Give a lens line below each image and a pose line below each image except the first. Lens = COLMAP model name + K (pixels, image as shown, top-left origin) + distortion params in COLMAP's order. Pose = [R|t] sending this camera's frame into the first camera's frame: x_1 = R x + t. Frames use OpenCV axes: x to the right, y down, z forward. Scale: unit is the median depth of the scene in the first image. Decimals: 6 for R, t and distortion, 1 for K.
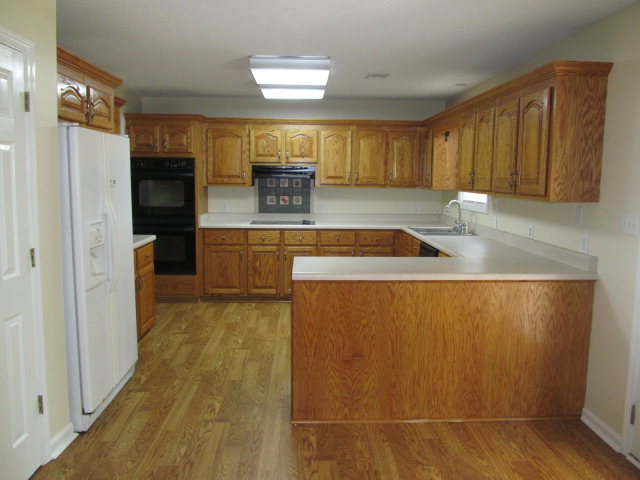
lens RADIAL K [[533.0, 0, 320.0], [0, 533.0, 240.0], [0, 0, 1]] dist [-0.061044, 0.026557]
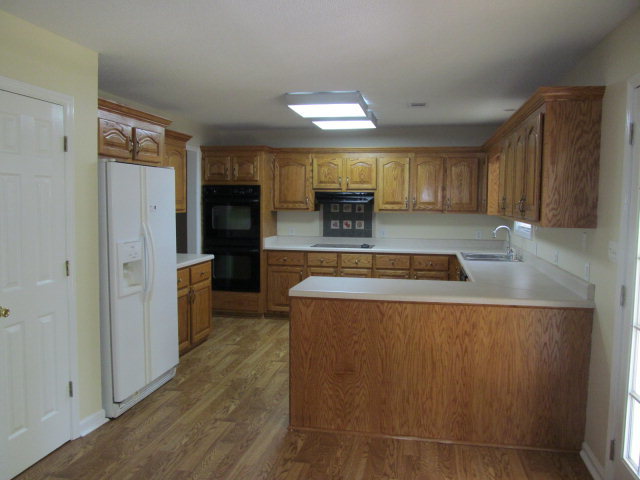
lens RADIAL K [[533.0, 0, 320.0], [0, 533.0, 240.0], [0, 0, 1]] dist [-0.061044, 0.026557]
pose [[0.973142, 0.014534, -0.229745, 0.251553], [-0.025264, 0.998719, -0.043832, 0.005373], [0.228814, 0.048459, 0.972263, -0.059919]]
